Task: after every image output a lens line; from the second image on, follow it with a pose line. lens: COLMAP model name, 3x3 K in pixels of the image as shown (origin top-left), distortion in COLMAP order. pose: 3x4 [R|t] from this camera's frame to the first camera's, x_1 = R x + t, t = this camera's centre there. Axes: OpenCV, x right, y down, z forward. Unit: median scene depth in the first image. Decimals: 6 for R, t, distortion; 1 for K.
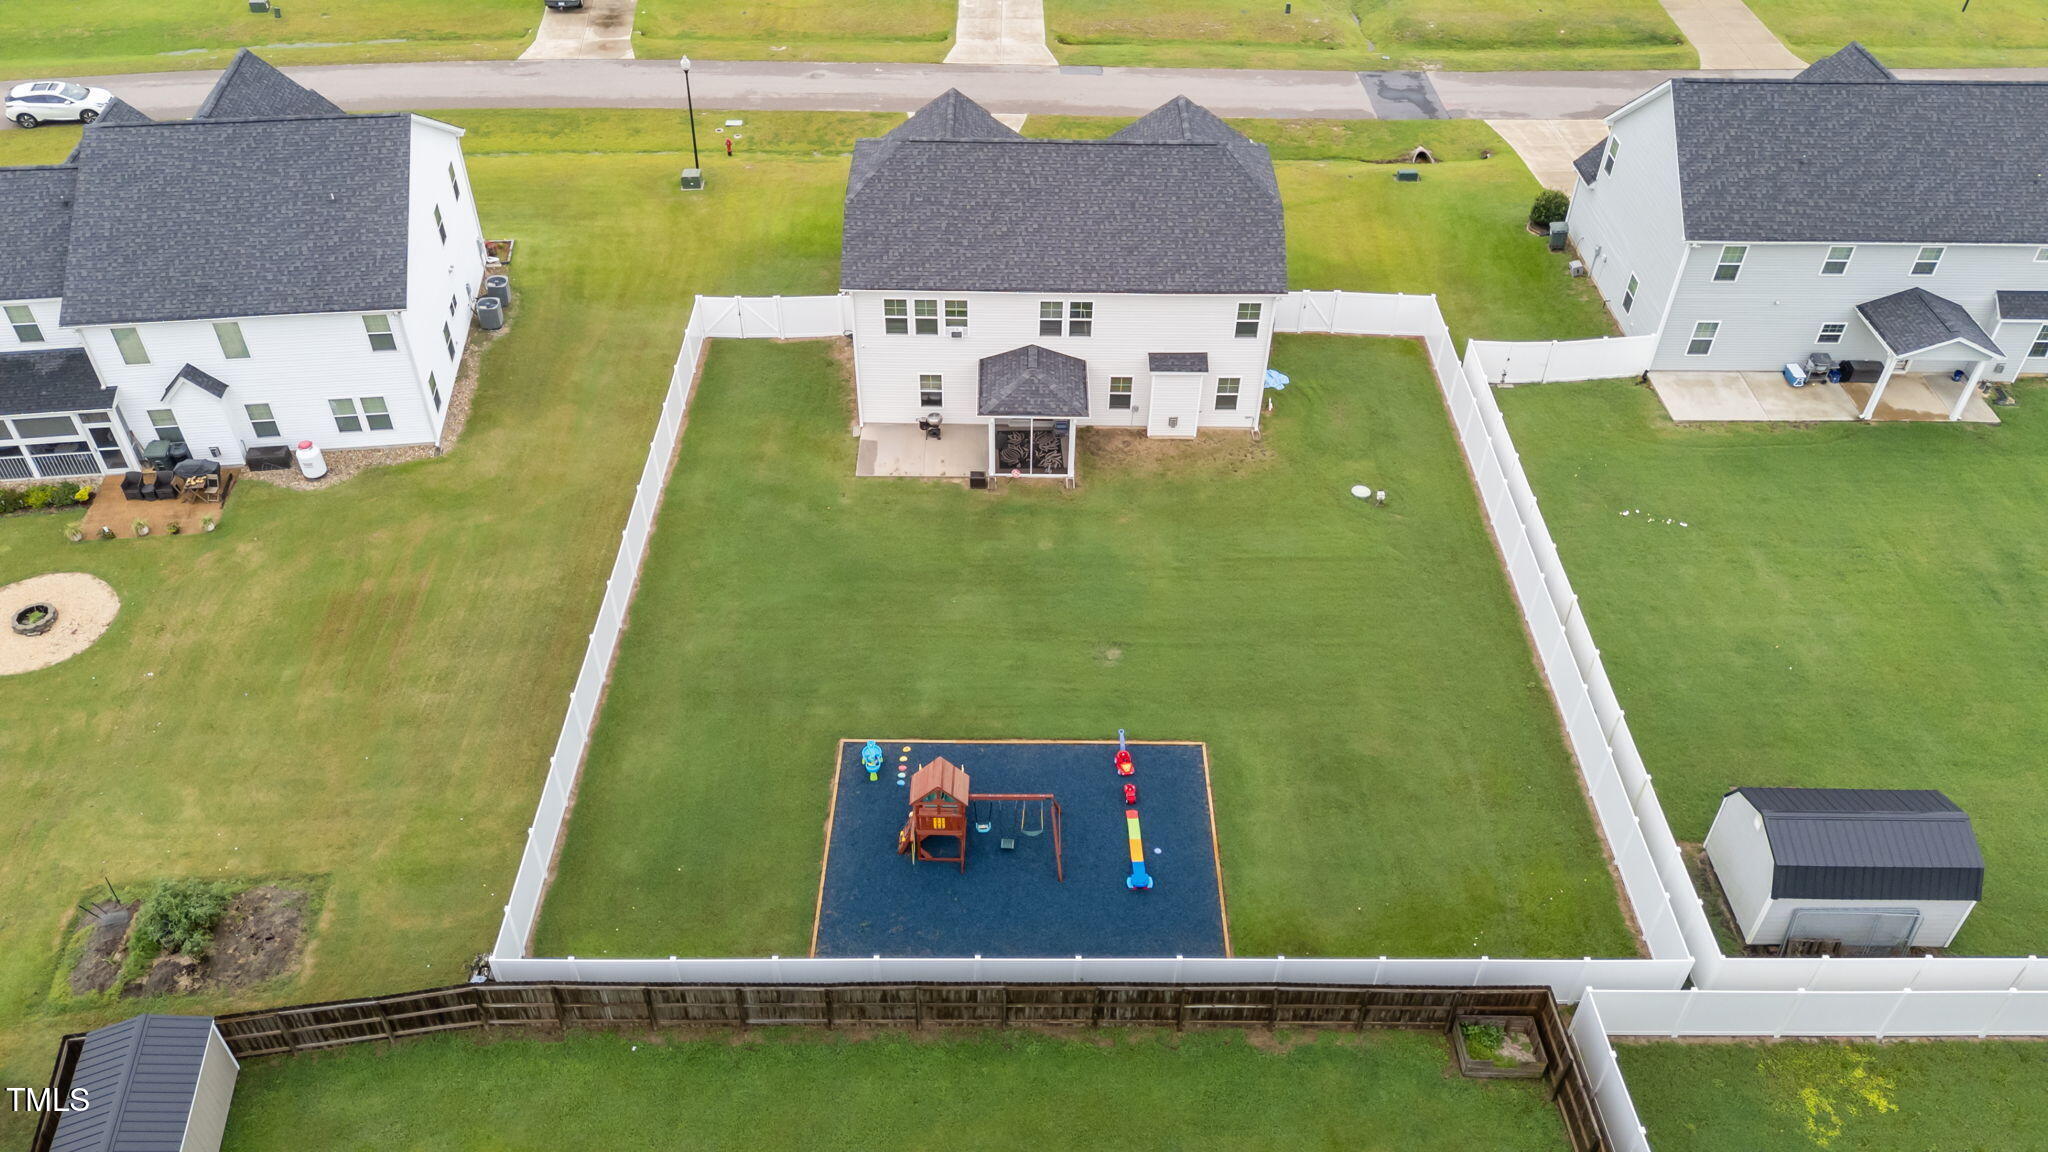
lens RADIAL K [[1513.0, 0, 1016.2], [0, 1513.0, 575.9], [0, 0, 1]] dist [0.062853, -0.049969]
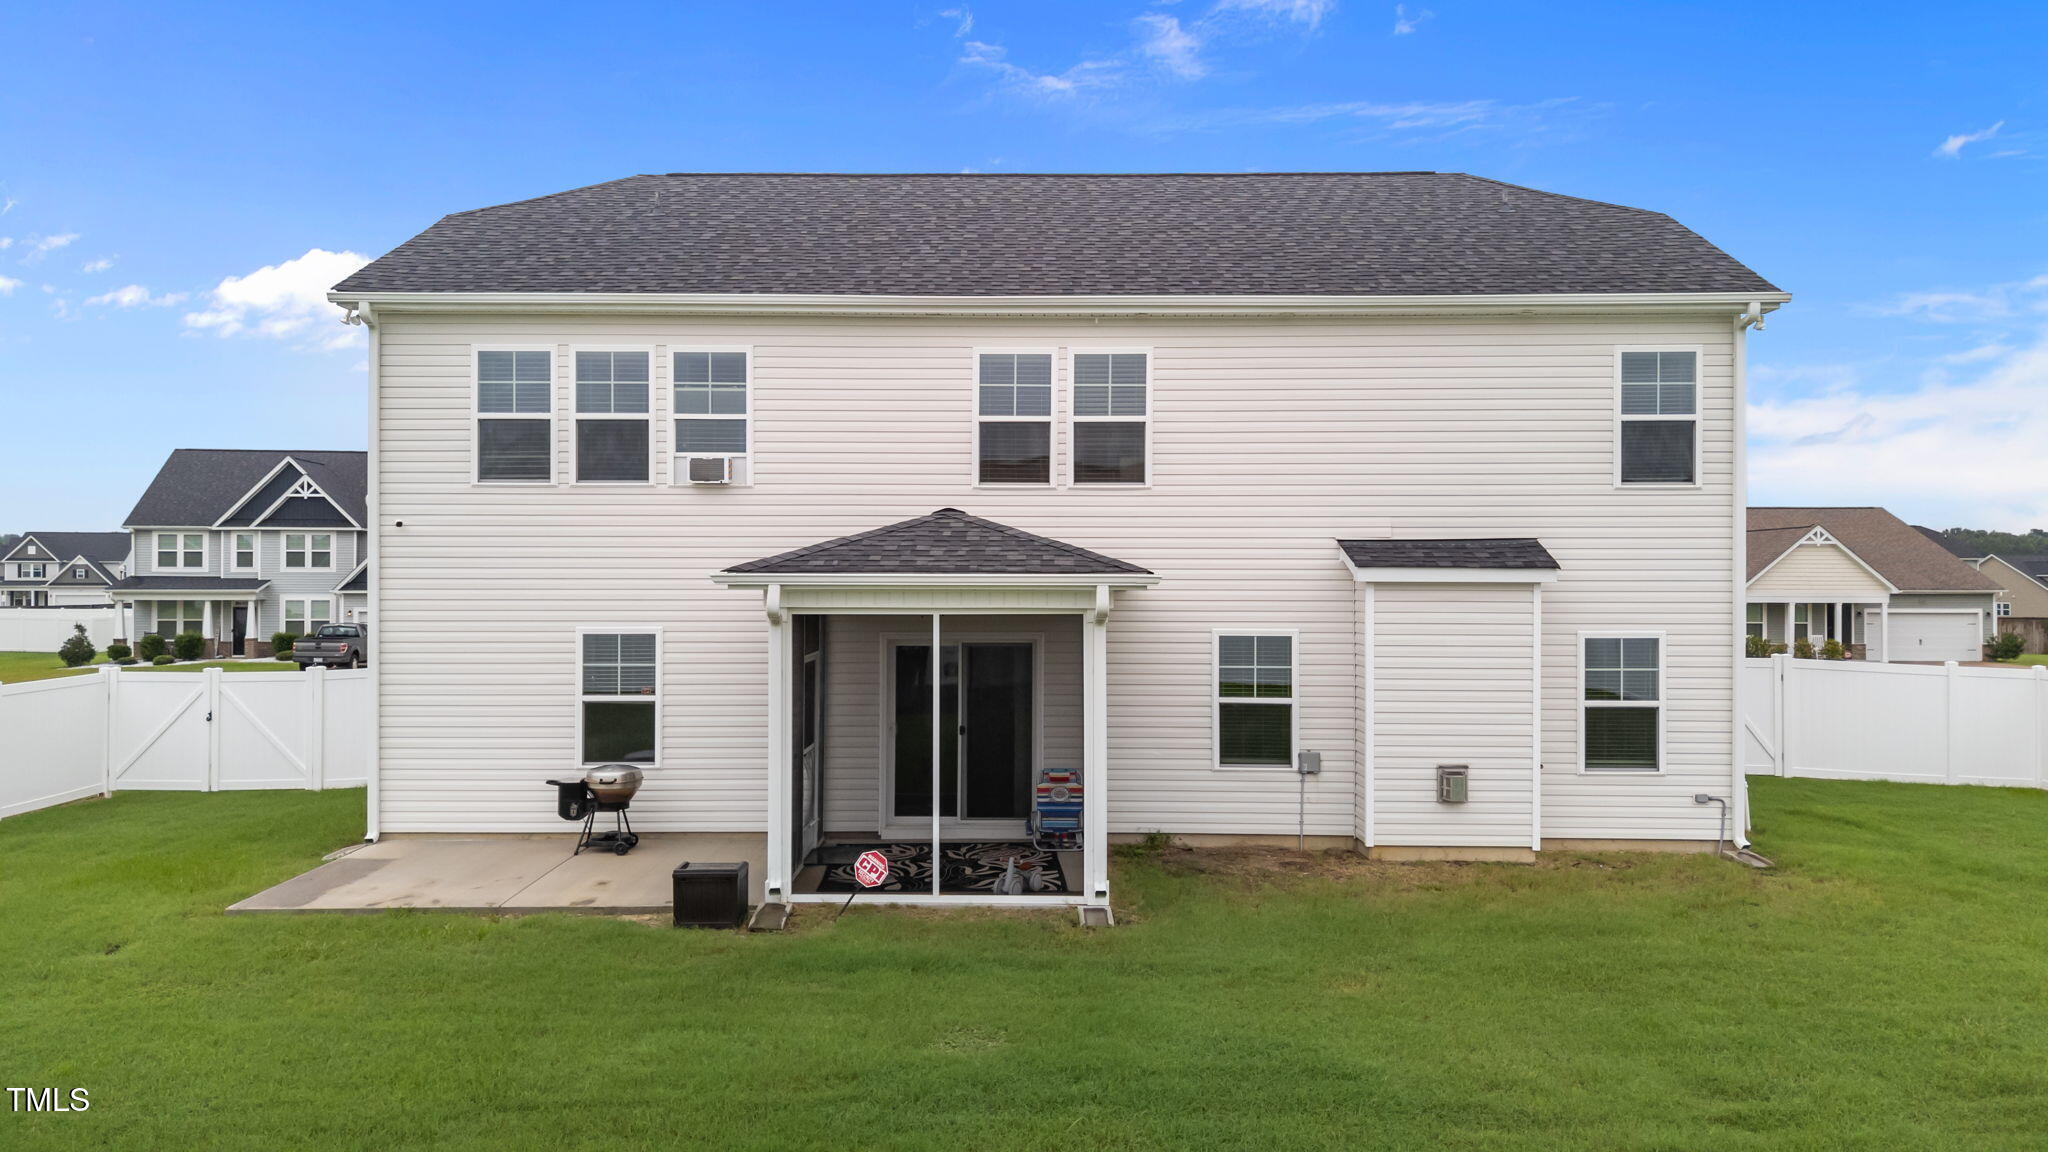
lens RADIAL K [[1513.0, 0, 1021.4], [0, 1513.0, 569.3], [0, 0, 1]] dist [0.062853, -0.049969]
pose [[0.999860, -0.010008, -0.013389, 0.028067], [-0.001387, 0.748545, -0.663083, 0.058671], [0.016658, 0.663009, 0.748426, 0.782810]]
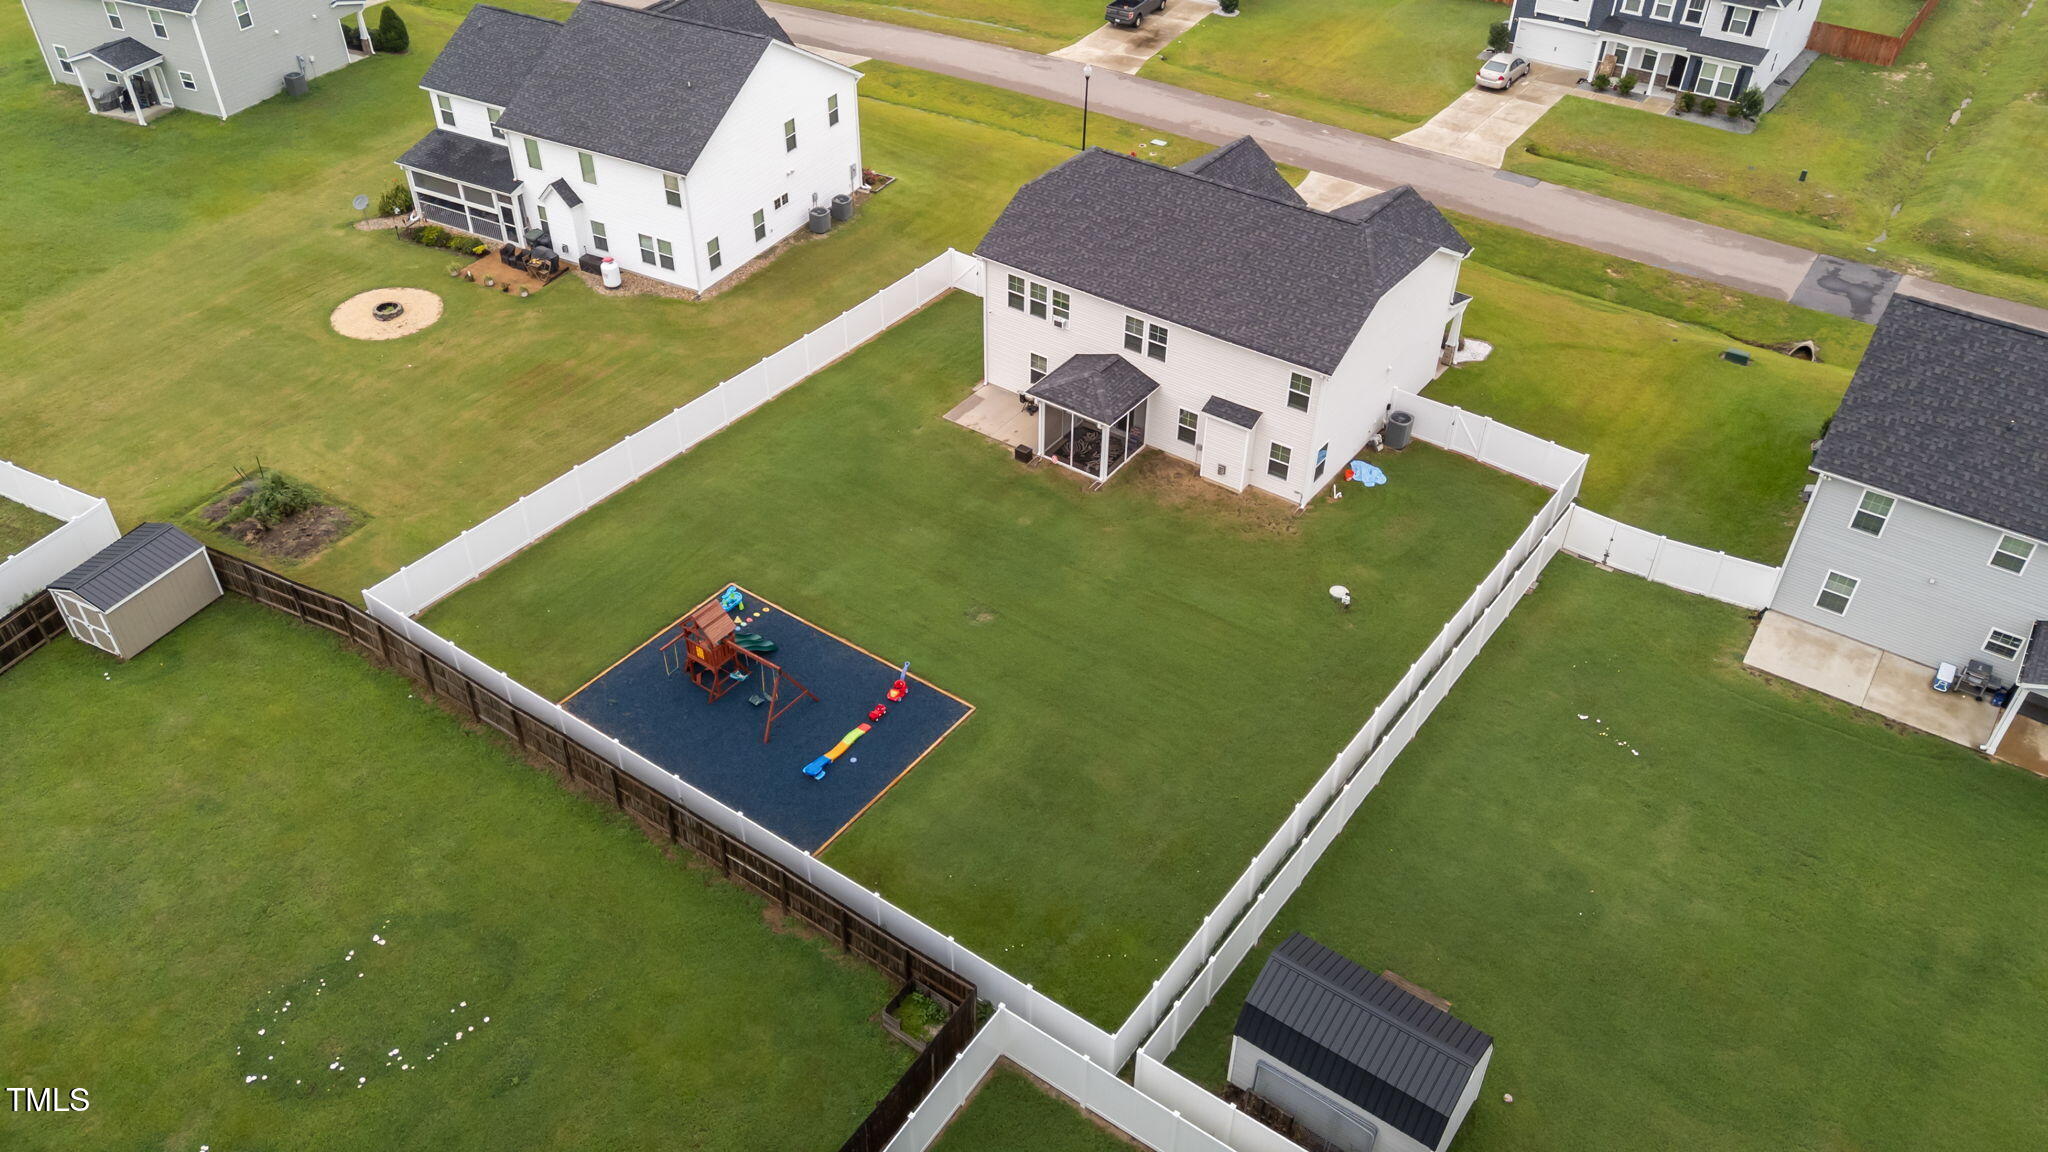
lens RADIAL K [[1513.0, 0, 1013.1], [0, 1513.0, 576.5], [0, 0, 1]] dist [0.062853, -0.049969]
pose [[0.808656, 0.360815, -0.464638, 0.506891], [-0.384200, 0.922035, 0.047345, -0.030443], [0.445495, 0.140228, 0.884234, 0.044065]]
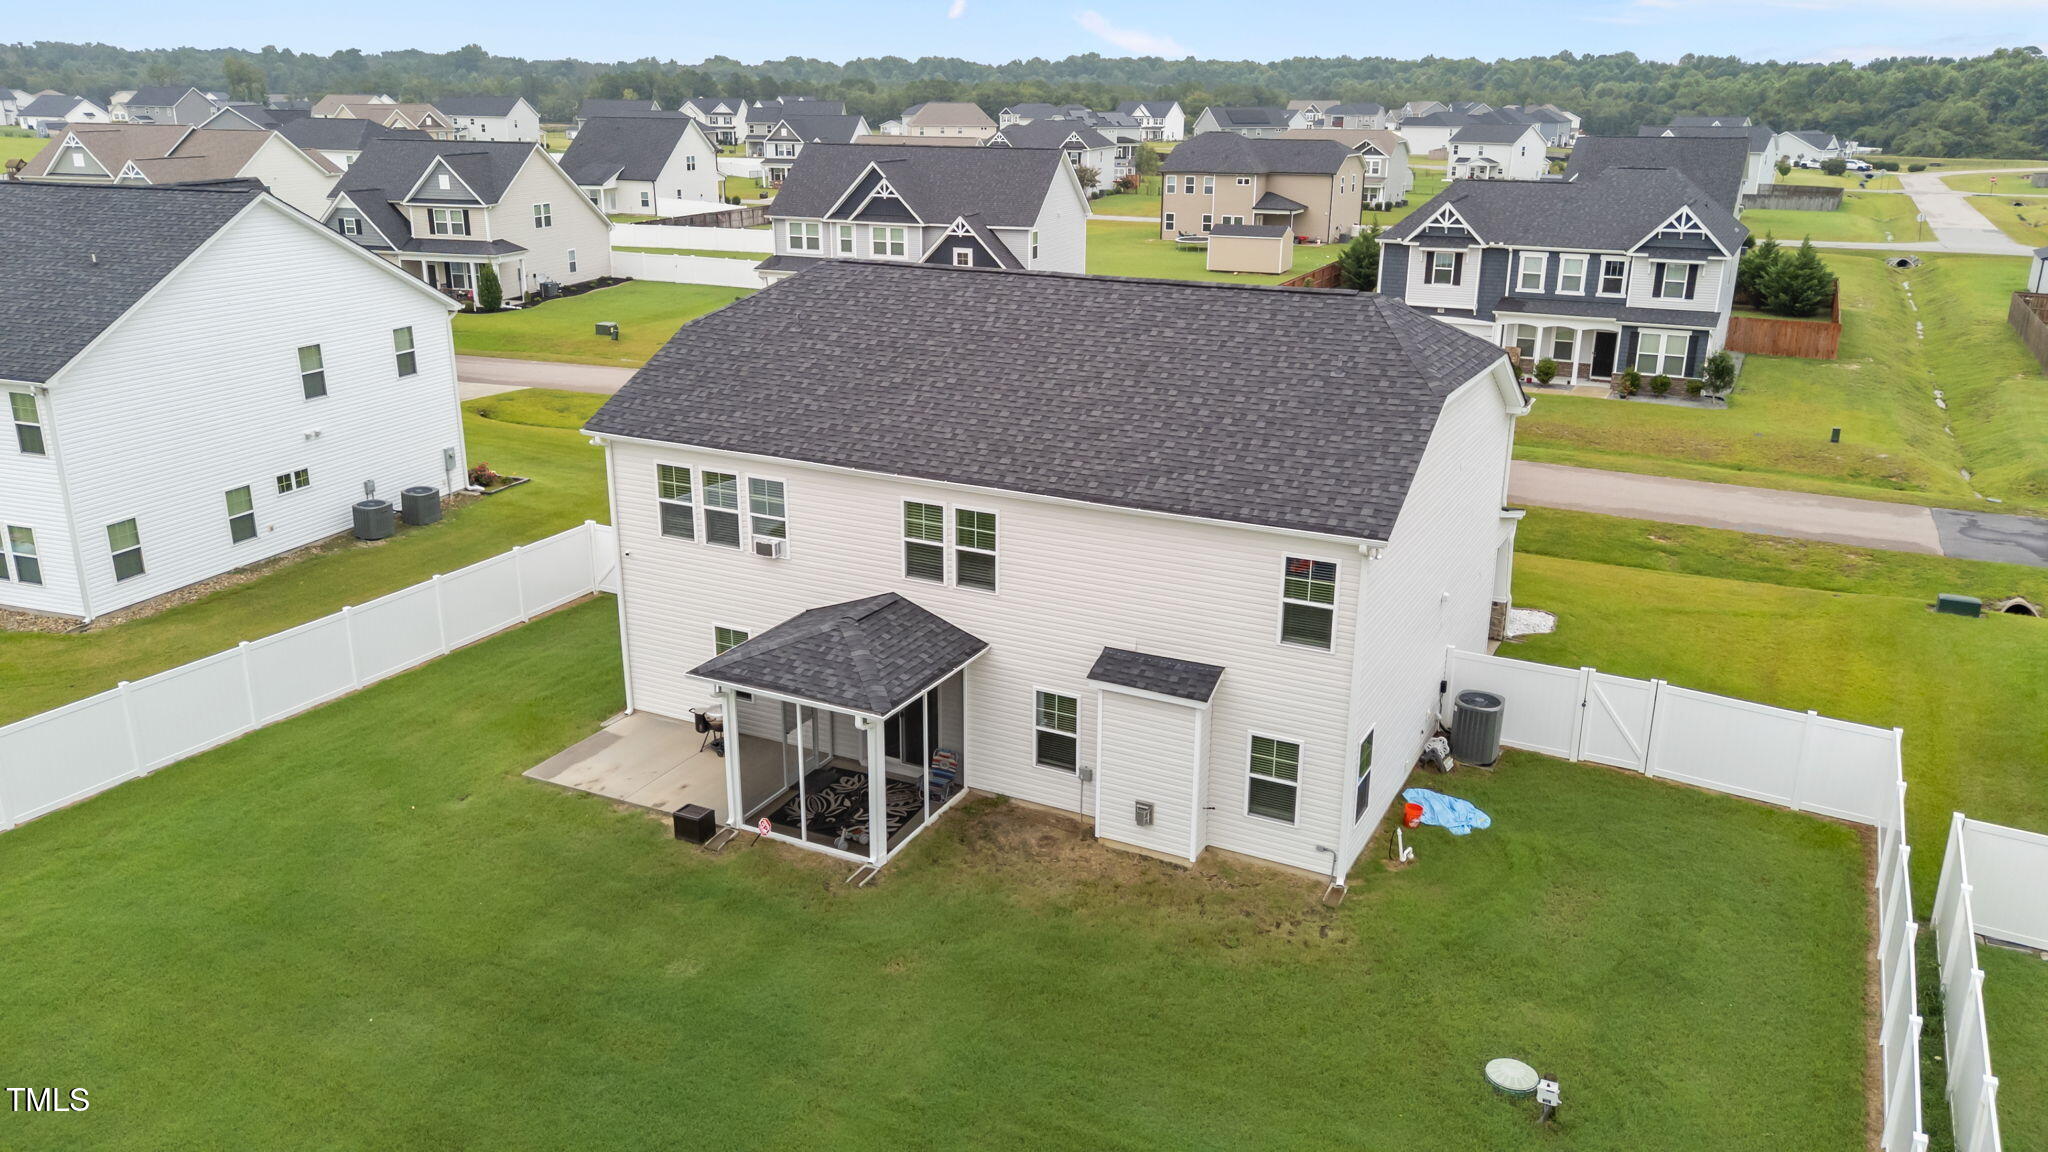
lens RADIAL K [[1513.0, 0, 1022.3], [0, 1513.0, 547.6], [0, 0, 1]] dist [0.062853, -0.049969]
pose [[0.890161, 0.126471, -0.437742, 0.267435], [-0.295912, 0.890999, -0.344320, -0.006402], [0.346482, 0.436034, 0.830557, 0.595625]]
